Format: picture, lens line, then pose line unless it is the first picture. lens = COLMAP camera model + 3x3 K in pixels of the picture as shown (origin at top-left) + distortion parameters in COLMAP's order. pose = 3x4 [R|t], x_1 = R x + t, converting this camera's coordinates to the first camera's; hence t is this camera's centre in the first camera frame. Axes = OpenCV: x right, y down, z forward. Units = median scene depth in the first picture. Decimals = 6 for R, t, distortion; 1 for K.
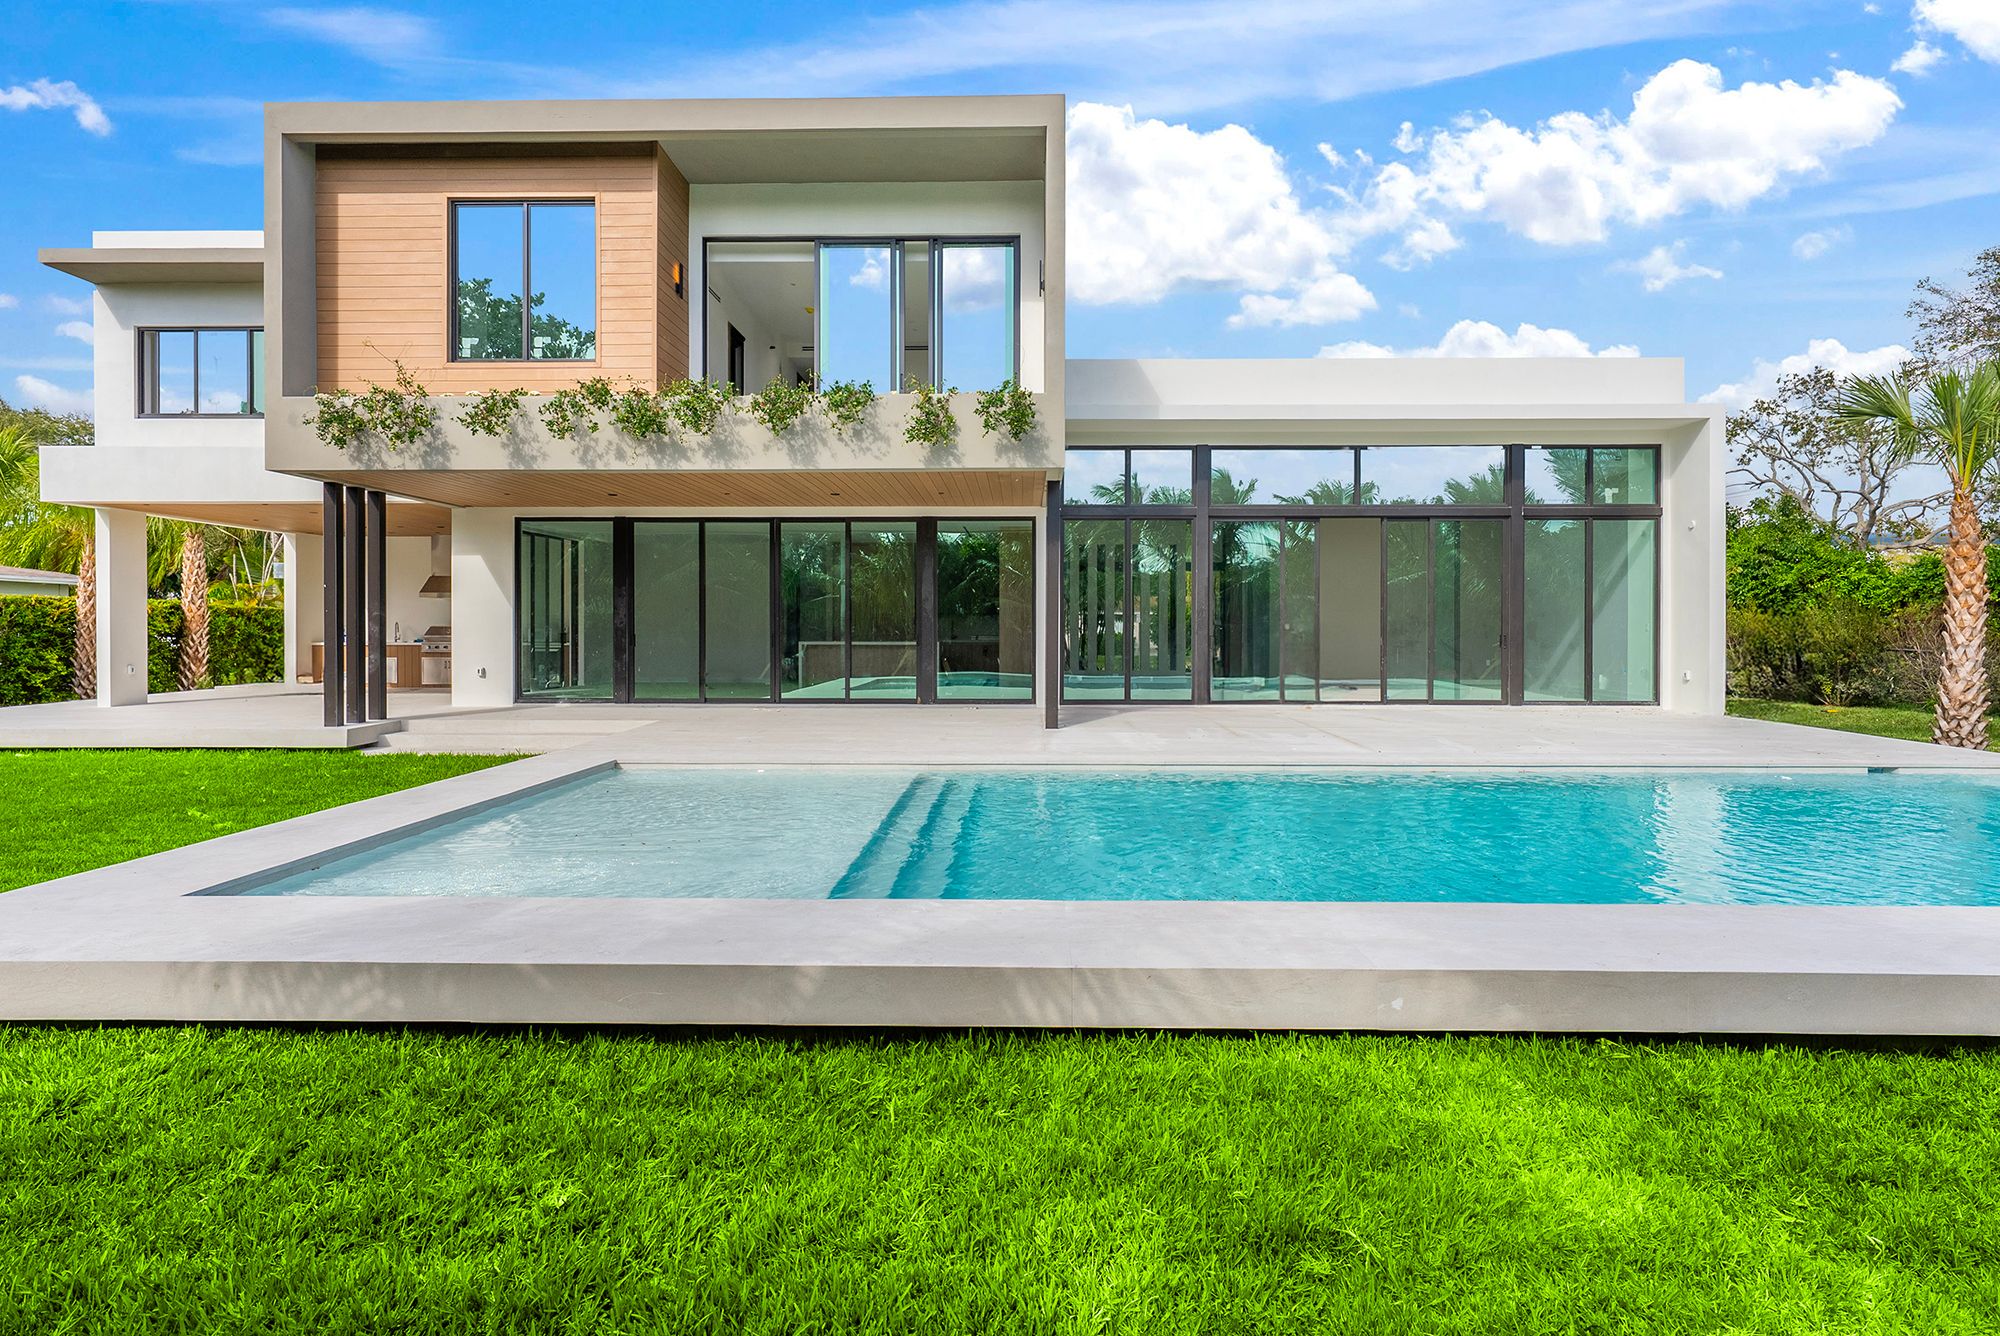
lens RADIAL K [[982.2, 0, 1003.3], [0, 982.2, 635.1], [0, 0, 1]] dist [0.003025, 0.000056]
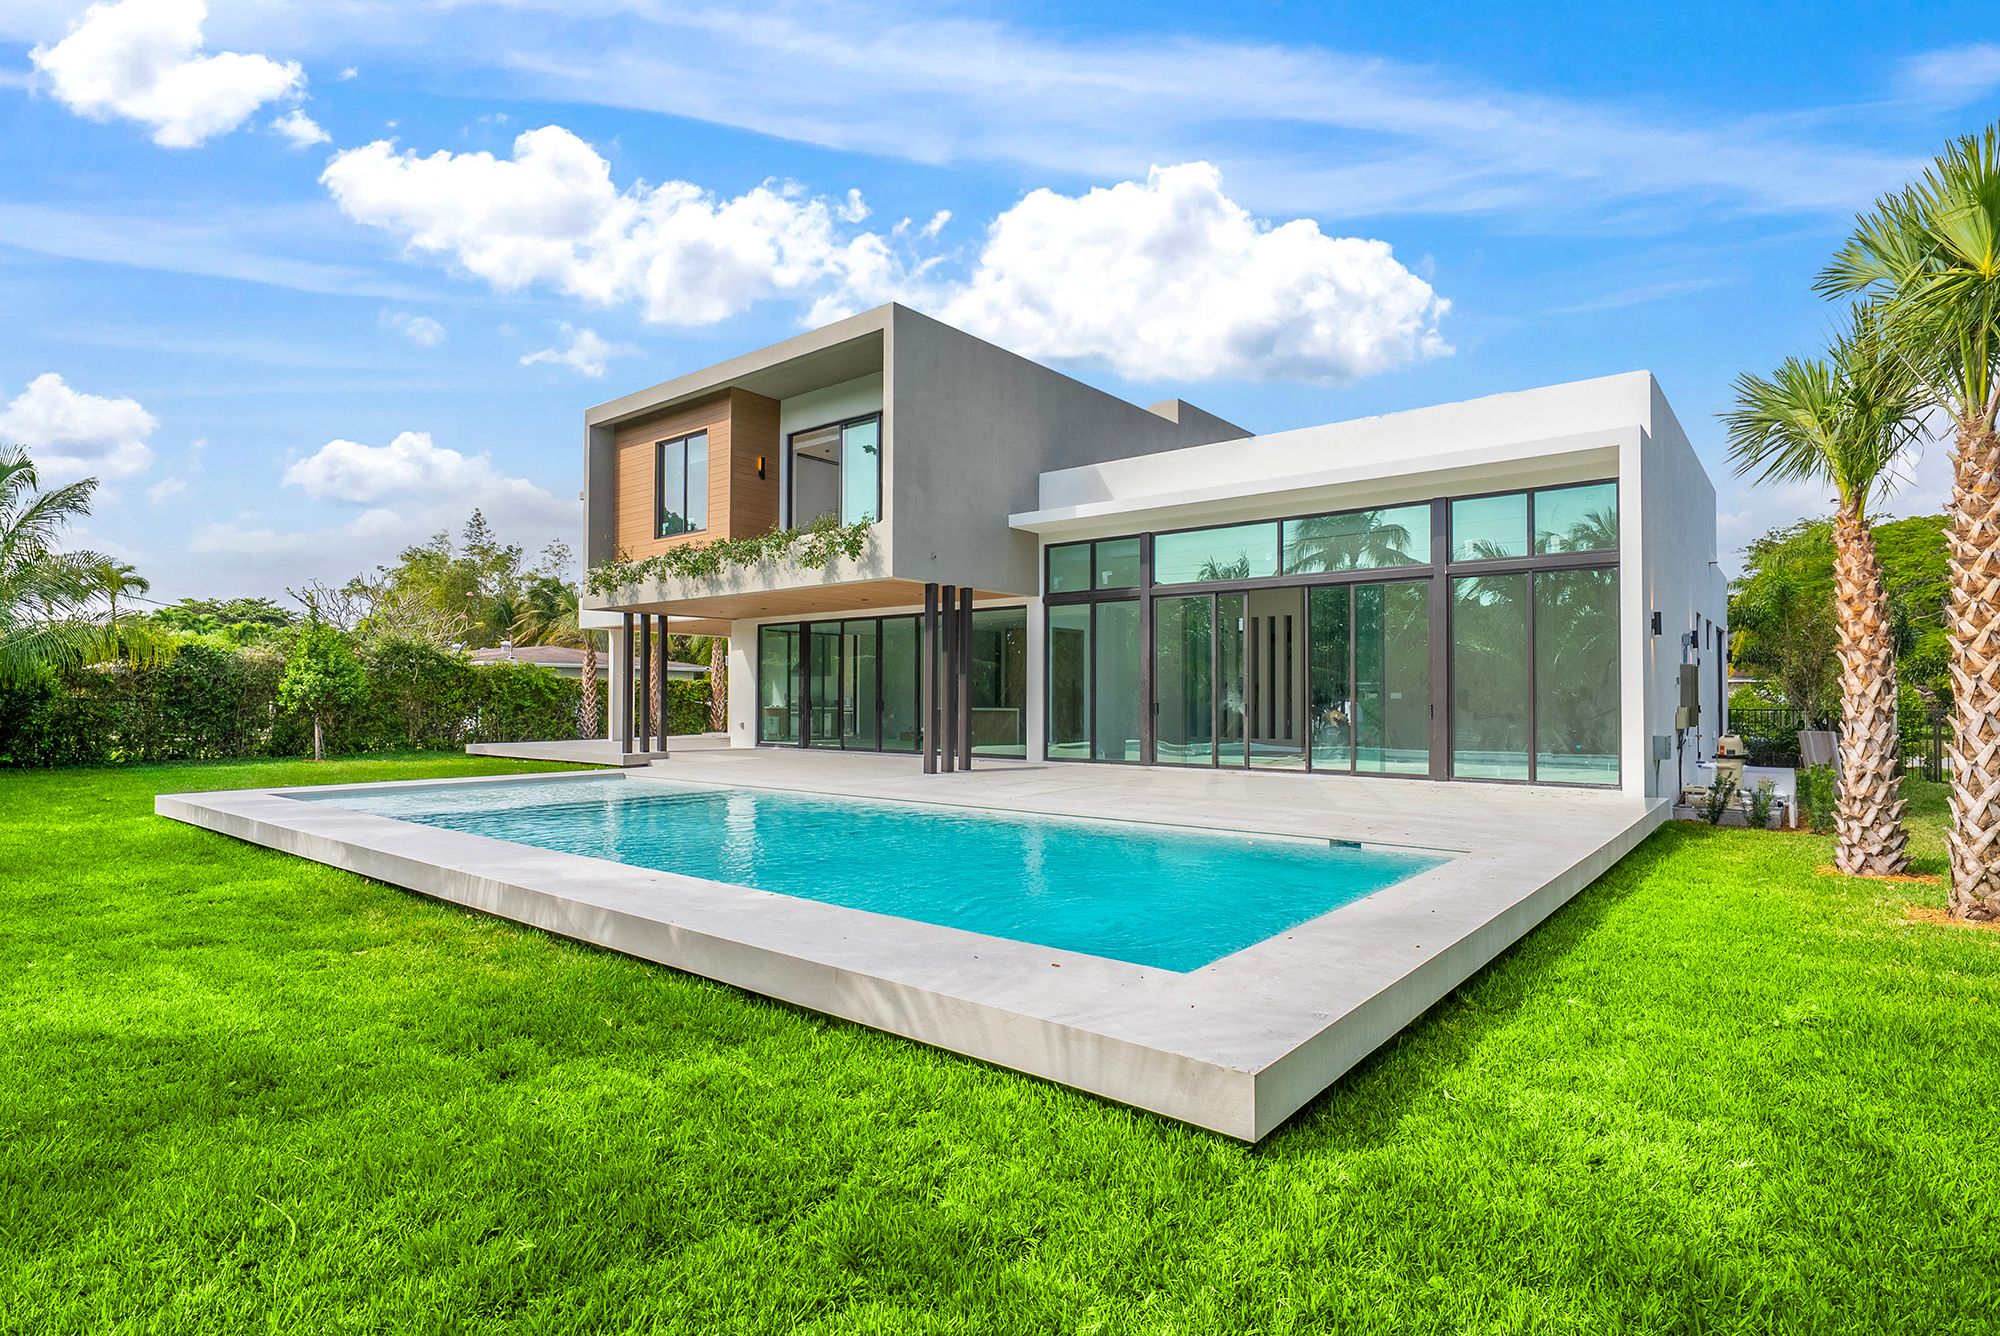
lens RADIAL K [[999.2, 0, 1000.0], [0, 999.2, 668.0], [0, 0, 1]] dist [0.013266, 0.000285]
pose [[0.791028, -0.018695, -0.611495, 0.762184], [-0.003926, 0.999357, -0.035632, 0.001216], [0.611768, 0.030587, 0.790446, 0.011112]]
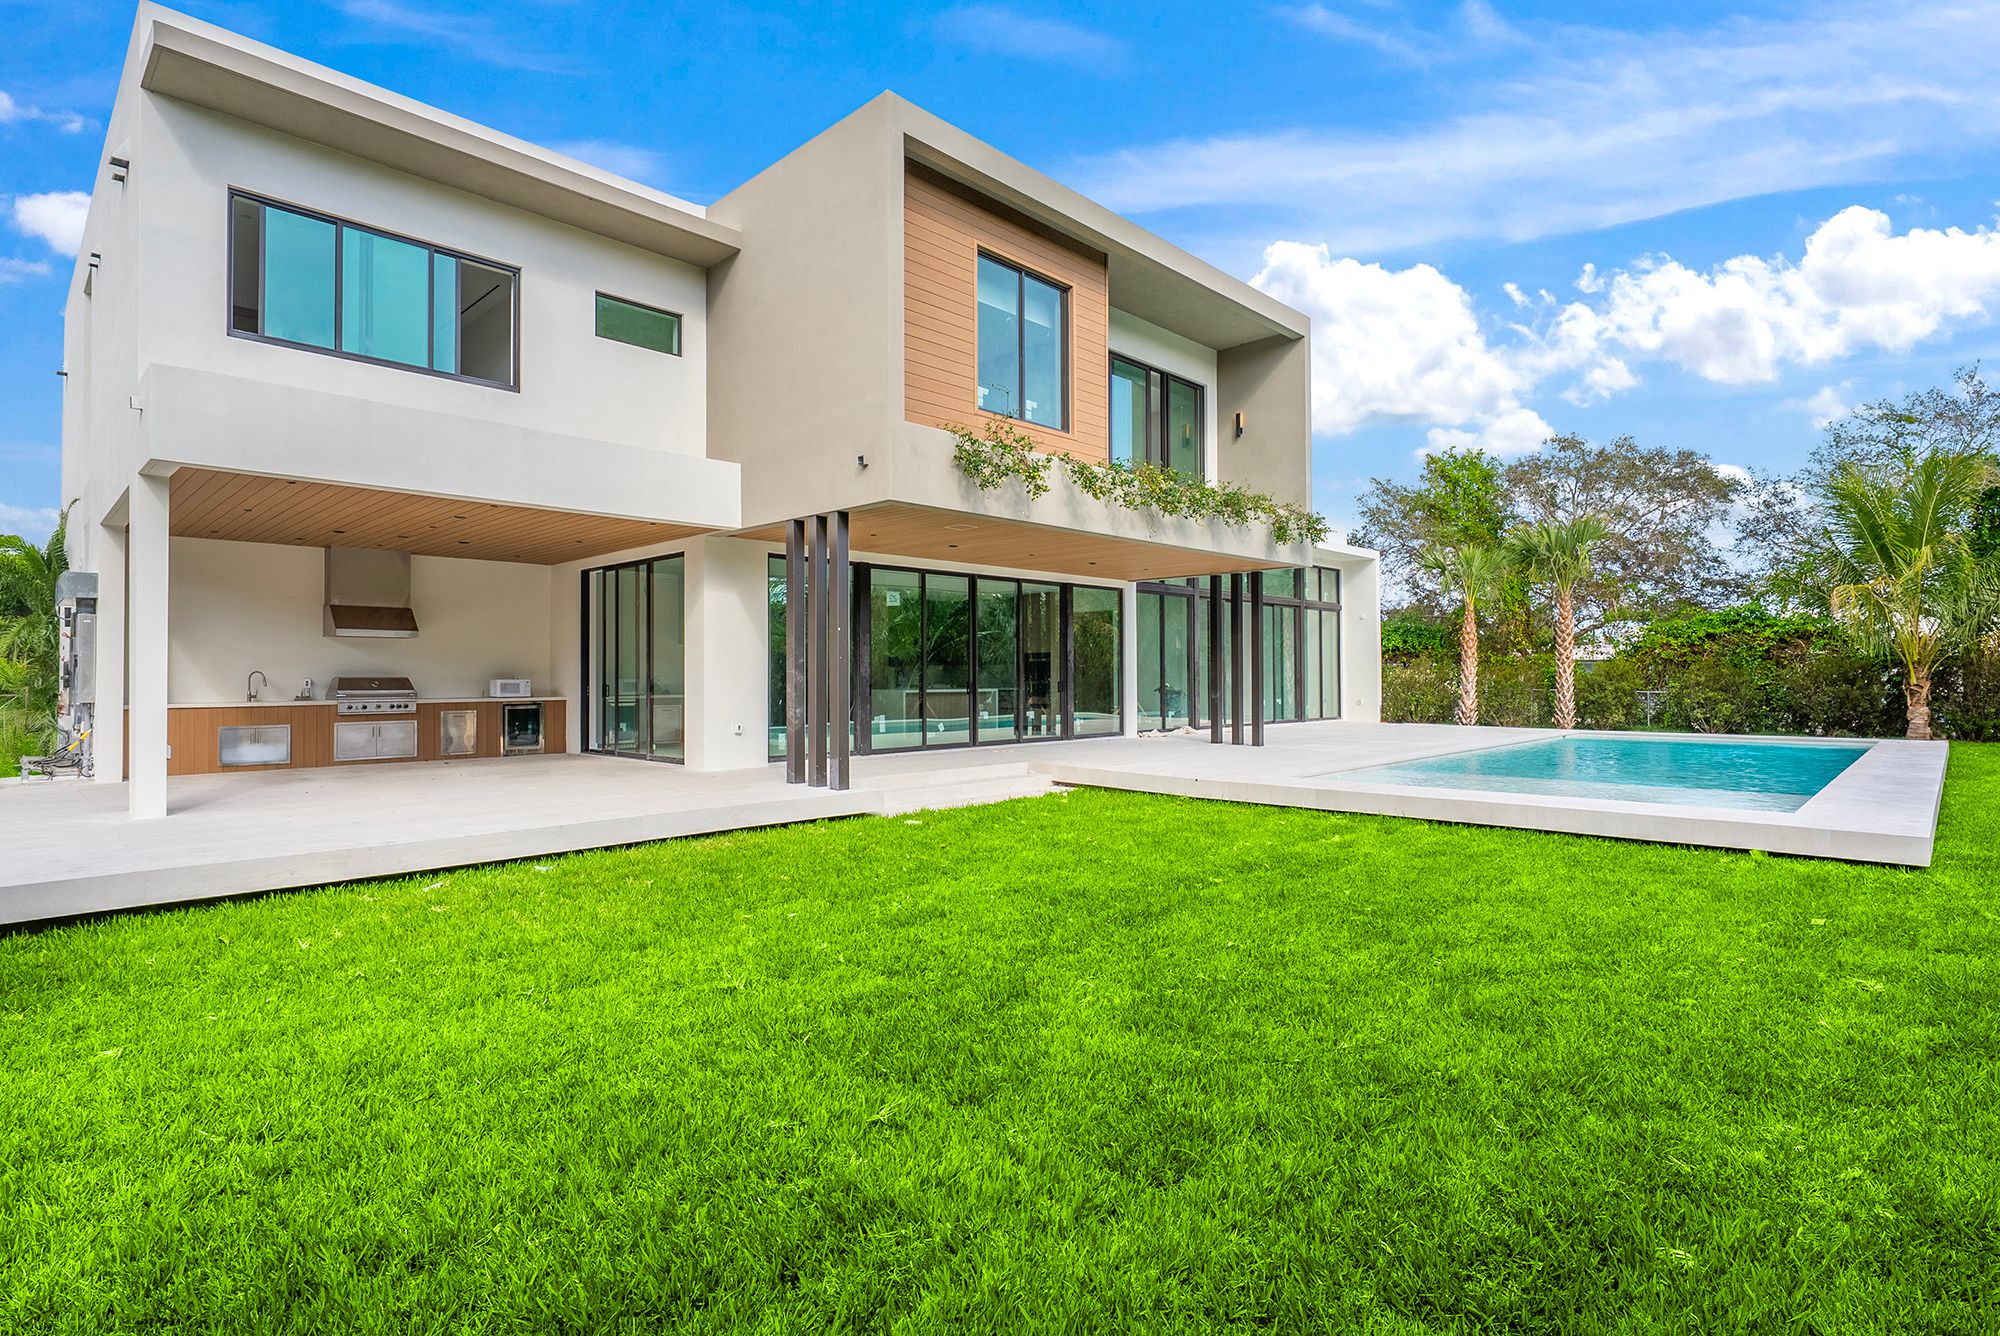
lens RADIAL K [[999.2, 0, 1000.0], [0, 999.2, 668.0], [0, 0, 1]] dist [0.013266, 0.000285]
pose [[0.679616, 0.004669, 0.733553, -1.048213], [0.015256, 0.999674, -0.020497, 0.006754], [-0.733409, 0.025121, 0.679323, 0.239491]]
